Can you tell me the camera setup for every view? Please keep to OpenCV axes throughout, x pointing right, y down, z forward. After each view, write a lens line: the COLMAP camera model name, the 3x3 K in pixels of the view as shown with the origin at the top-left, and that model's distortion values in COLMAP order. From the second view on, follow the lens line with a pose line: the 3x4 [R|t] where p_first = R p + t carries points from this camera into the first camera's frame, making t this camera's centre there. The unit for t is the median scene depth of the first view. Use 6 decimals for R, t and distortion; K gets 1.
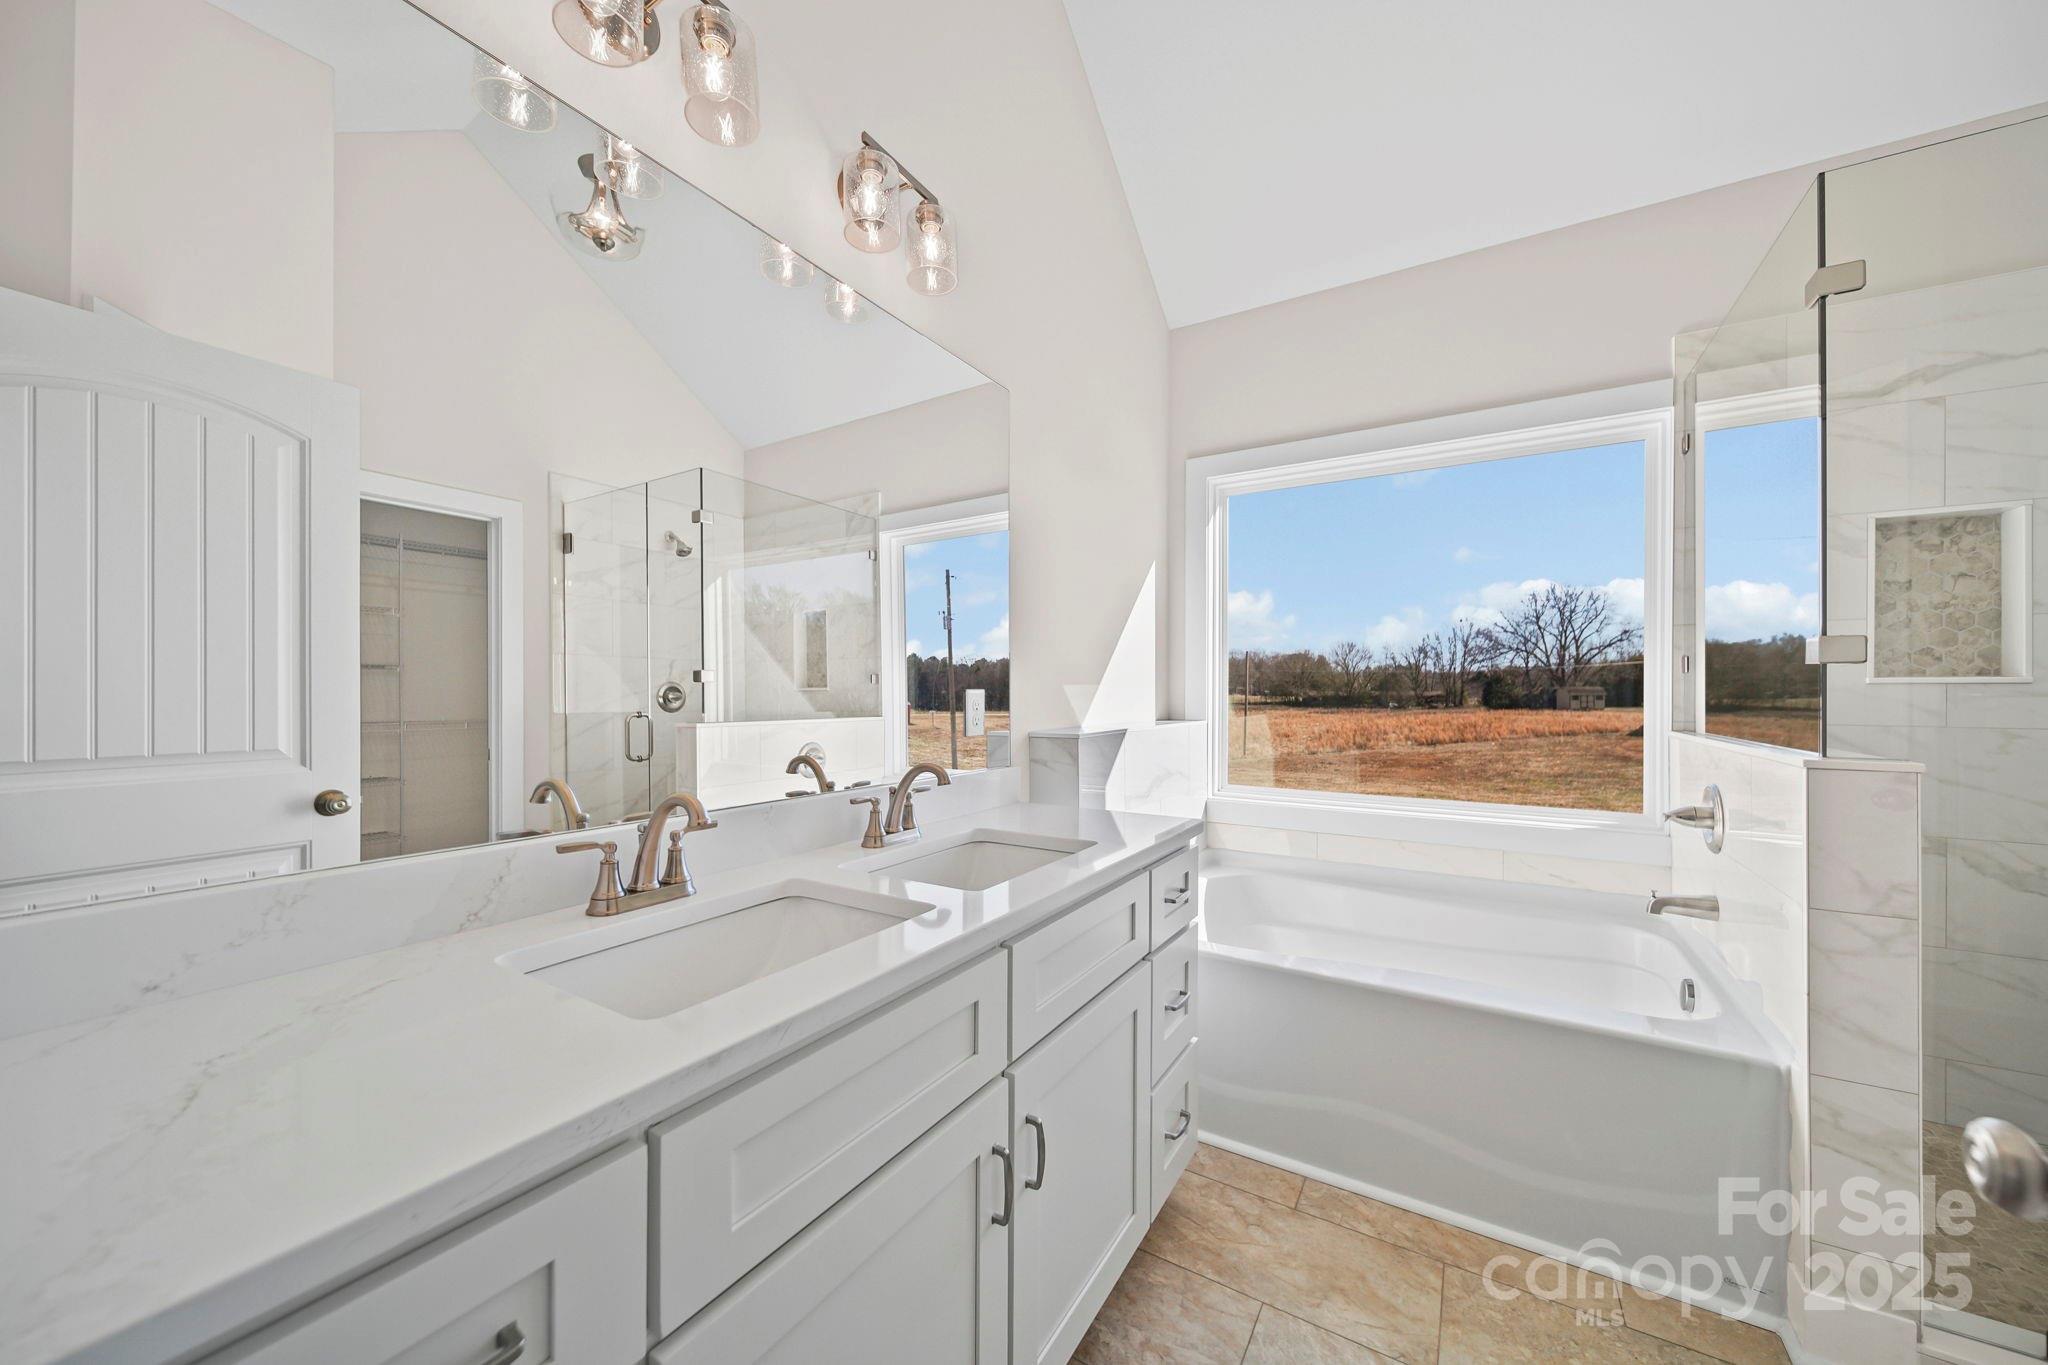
lens RADIAL K [[736.0, 0, 1028.5], [0, 736.0, 696.5], [0, 0, 1]] dist [0.002541, -0.000811]
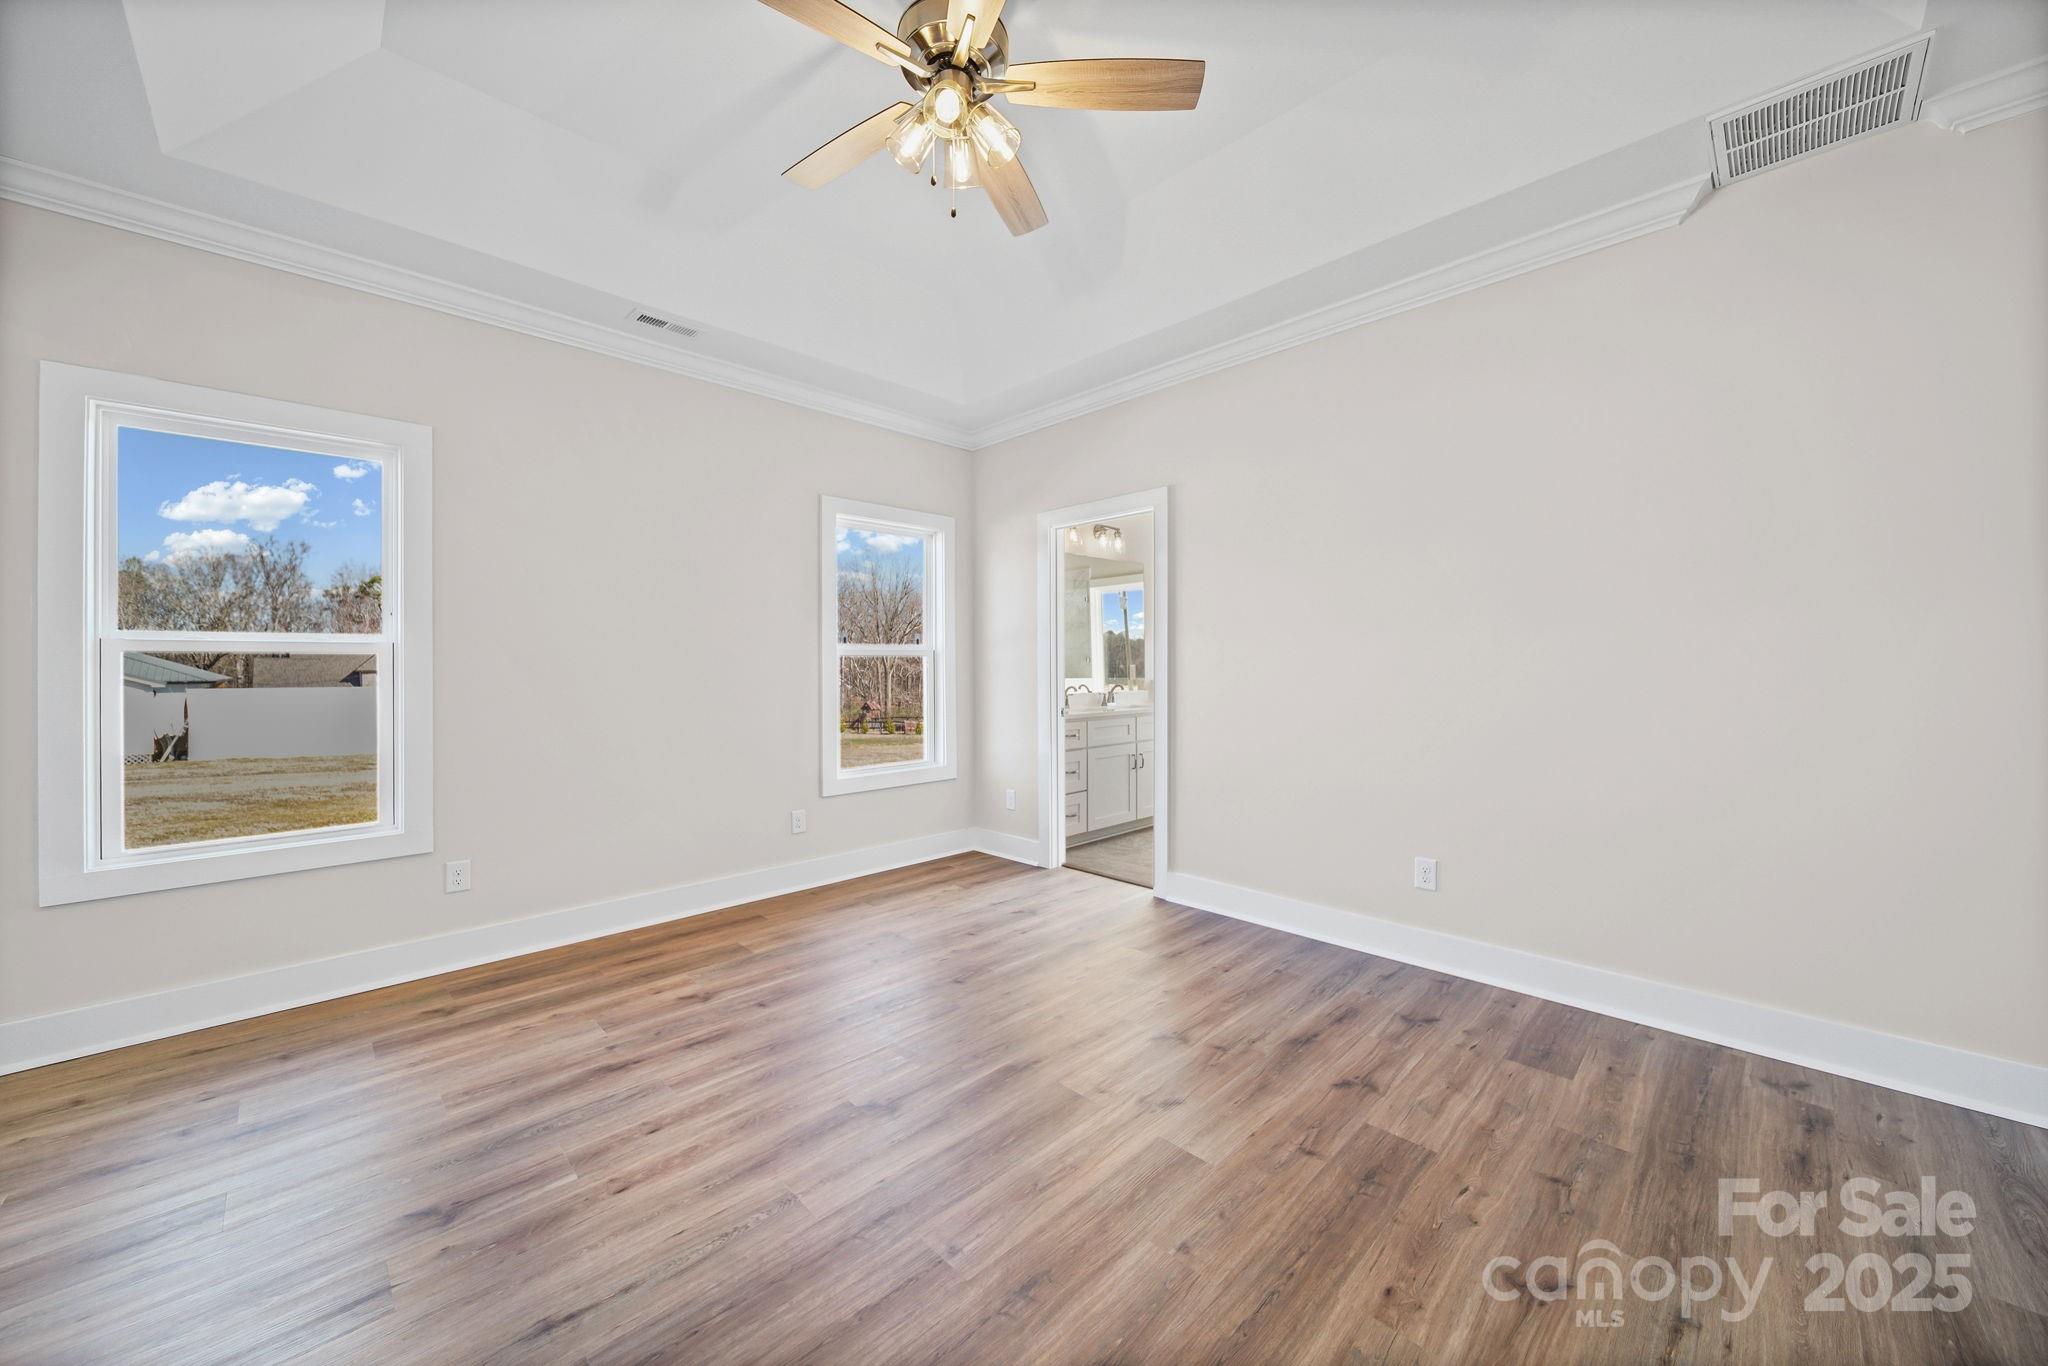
lens RADIAL K [[736.0, 0, 1034.2], [0, 736.0, 664.7], [0, 0, 1]] dist [0.002541, -0.000811]
pose [[0.973253, -0.003326, -0.229713, 0.016798], [0.002116, 0.999983, -0.005513, 0.000333], [0.229728, 0.004879, 0.973243, -0.147277]]
